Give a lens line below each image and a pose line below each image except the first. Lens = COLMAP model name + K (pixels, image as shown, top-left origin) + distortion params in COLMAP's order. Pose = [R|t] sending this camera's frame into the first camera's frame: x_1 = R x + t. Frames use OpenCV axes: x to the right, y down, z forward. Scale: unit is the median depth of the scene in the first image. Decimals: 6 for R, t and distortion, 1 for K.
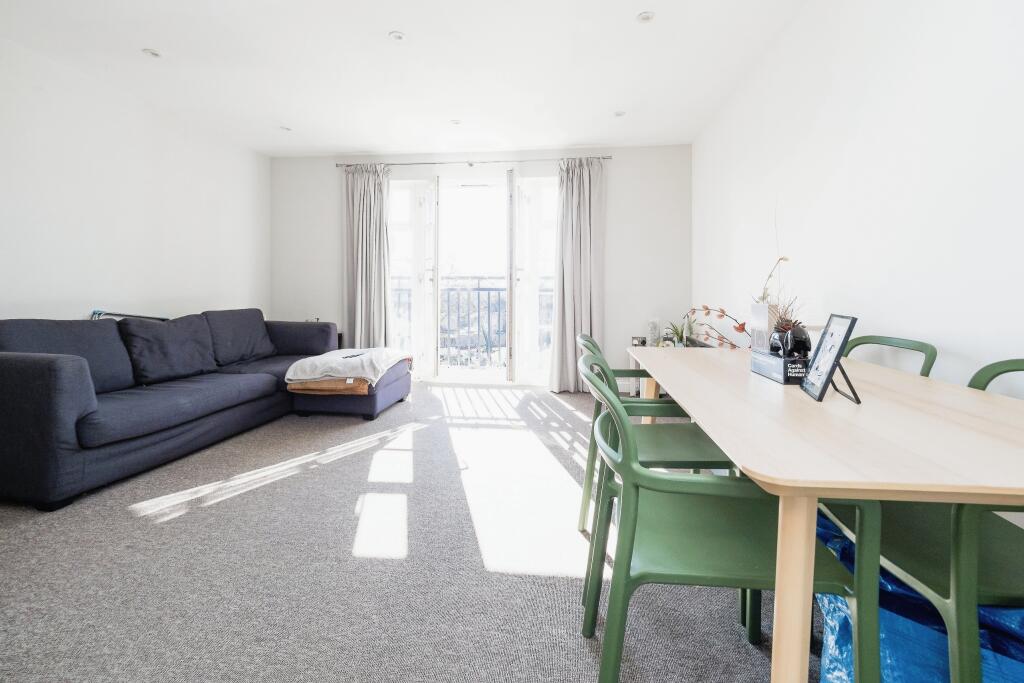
lens RADIAL K [[432.2, 0, 521.1], [0, 432.2, 288.6], [0, 0, 1]] dist [-0.004478, -0.002491]
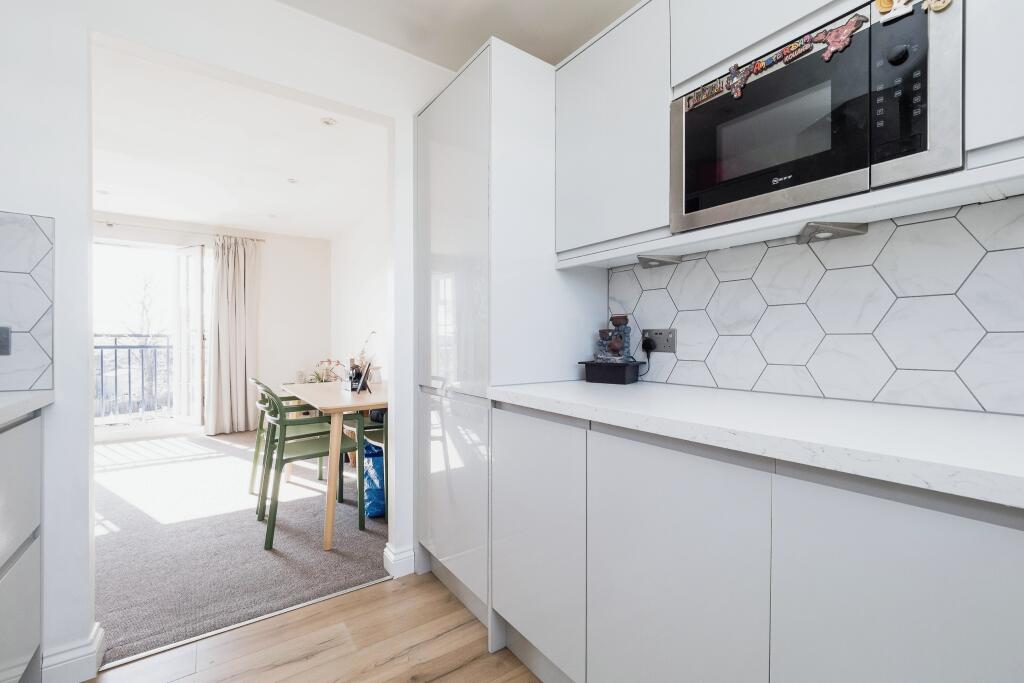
lens RADIAL K [[432.2, 0, 510.8], [0, 432.2, 344.1], [0, 0, 1]] dist [-0.004478, -0.002491]
pose [[0.740826, -0.005485, 0.671675, -0.130385], [-0.003055, 0.999929, 0.011535, -0.028093], [-0.671690, -0.010598, 0.740757, -0.512625]]
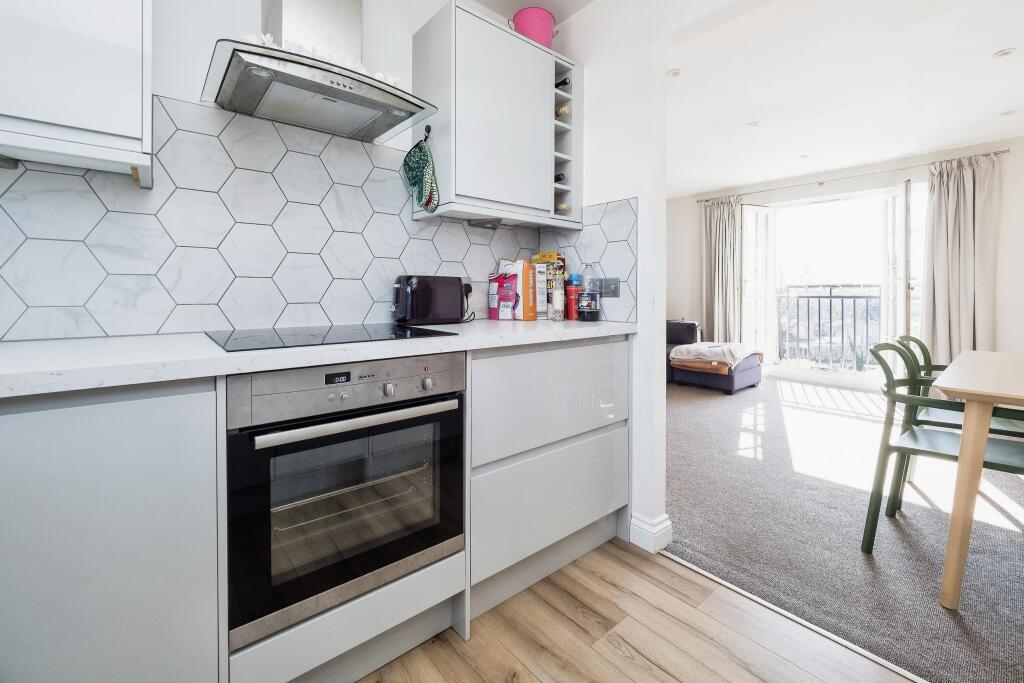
lens RADIAL K [[432.2, 0, 520.9], [0, 432.2, 296.1], [0, 0, 1]] dist [-0.004478, -0.002491]
pose [[0.735566, 0.002759, -0.677448, 0.085914], [0.004803, 0.999945, 0.009288, -0.020084], [0.677436, -0.010086, 0.735512, -0.433073]]
